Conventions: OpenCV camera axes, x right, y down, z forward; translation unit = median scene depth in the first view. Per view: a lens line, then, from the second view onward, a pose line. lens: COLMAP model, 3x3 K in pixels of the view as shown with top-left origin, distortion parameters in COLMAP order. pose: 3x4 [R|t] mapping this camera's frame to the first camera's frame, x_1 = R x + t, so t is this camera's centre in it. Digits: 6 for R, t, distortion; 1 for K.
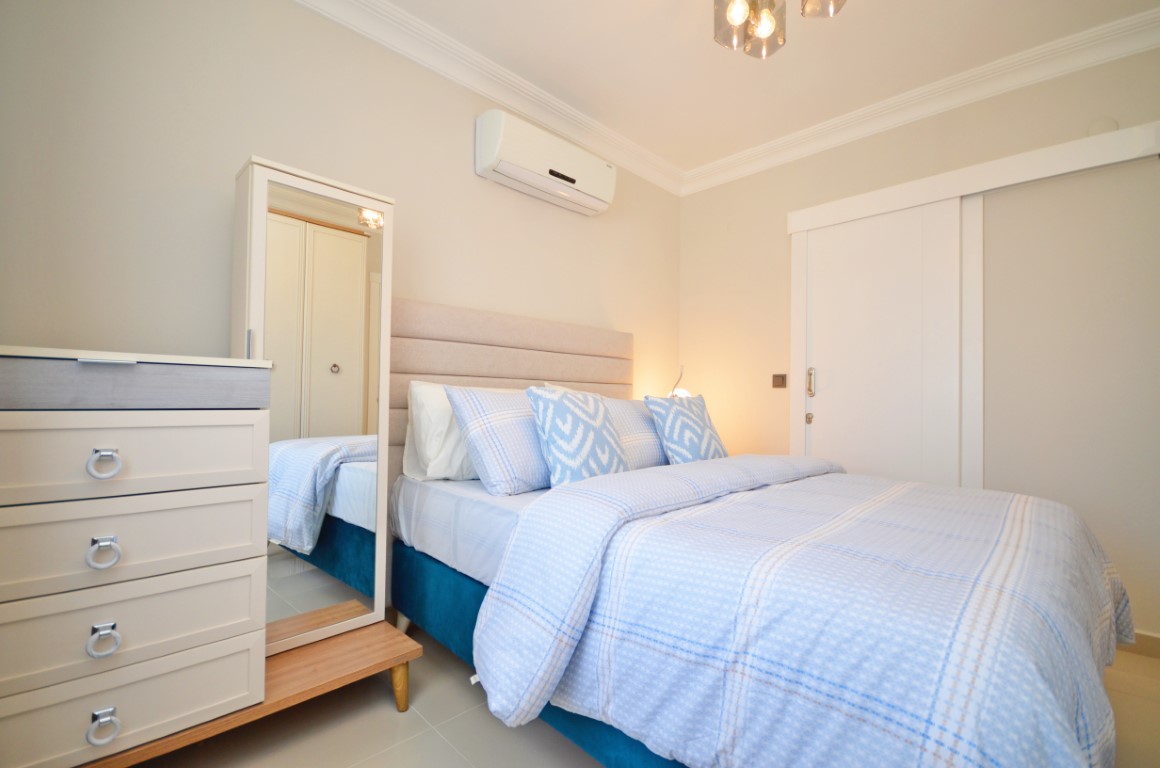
lens RADIAL K [[514.6, 0, 579.1], [0, 514.6, 387.3], [0, 0, 1]] dist [-0.001838, -0.004521]
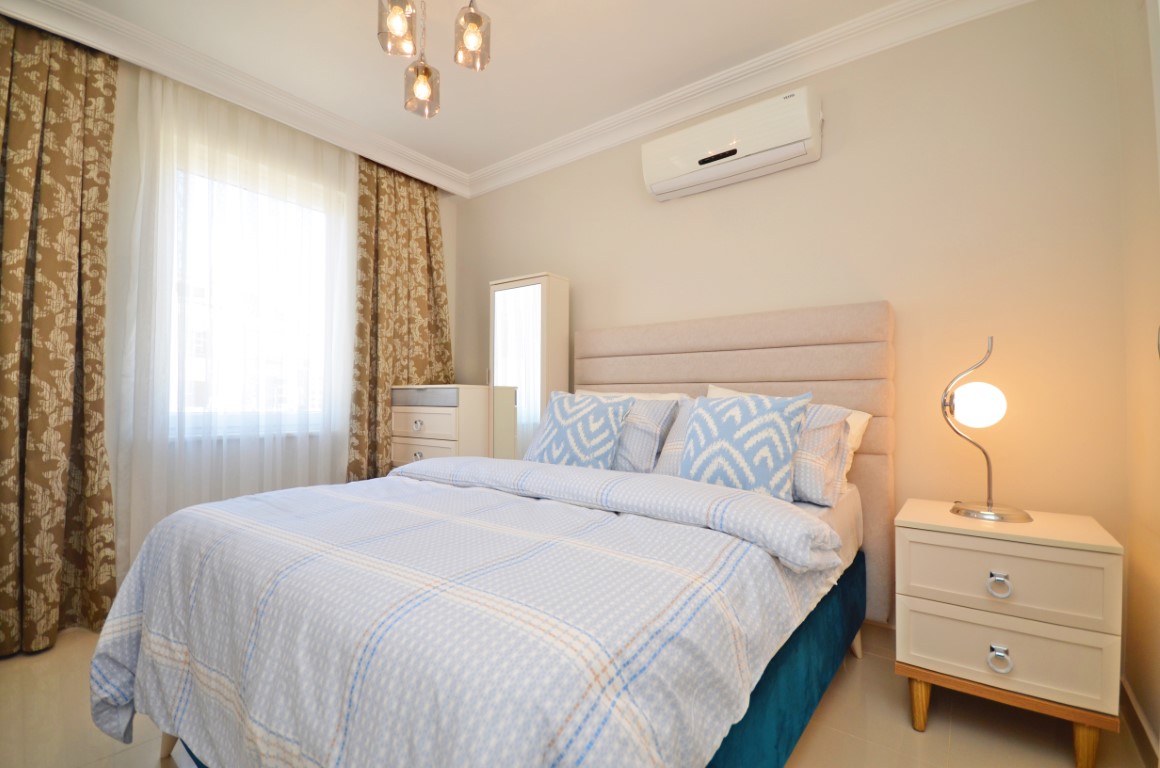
lens RADIAL K [[514.6, 0, 580.8], [0, 514.6, 388.5], [0, 0, 1]] dist [-0.001838, -0.004521]
pose [[0.124122, -0.037224, -0.991569, 0.925511], [0.017293, 0.999225, -0.035347, 0.030007], [0.992116, -0.012760, 0.124669, 0.723012]]
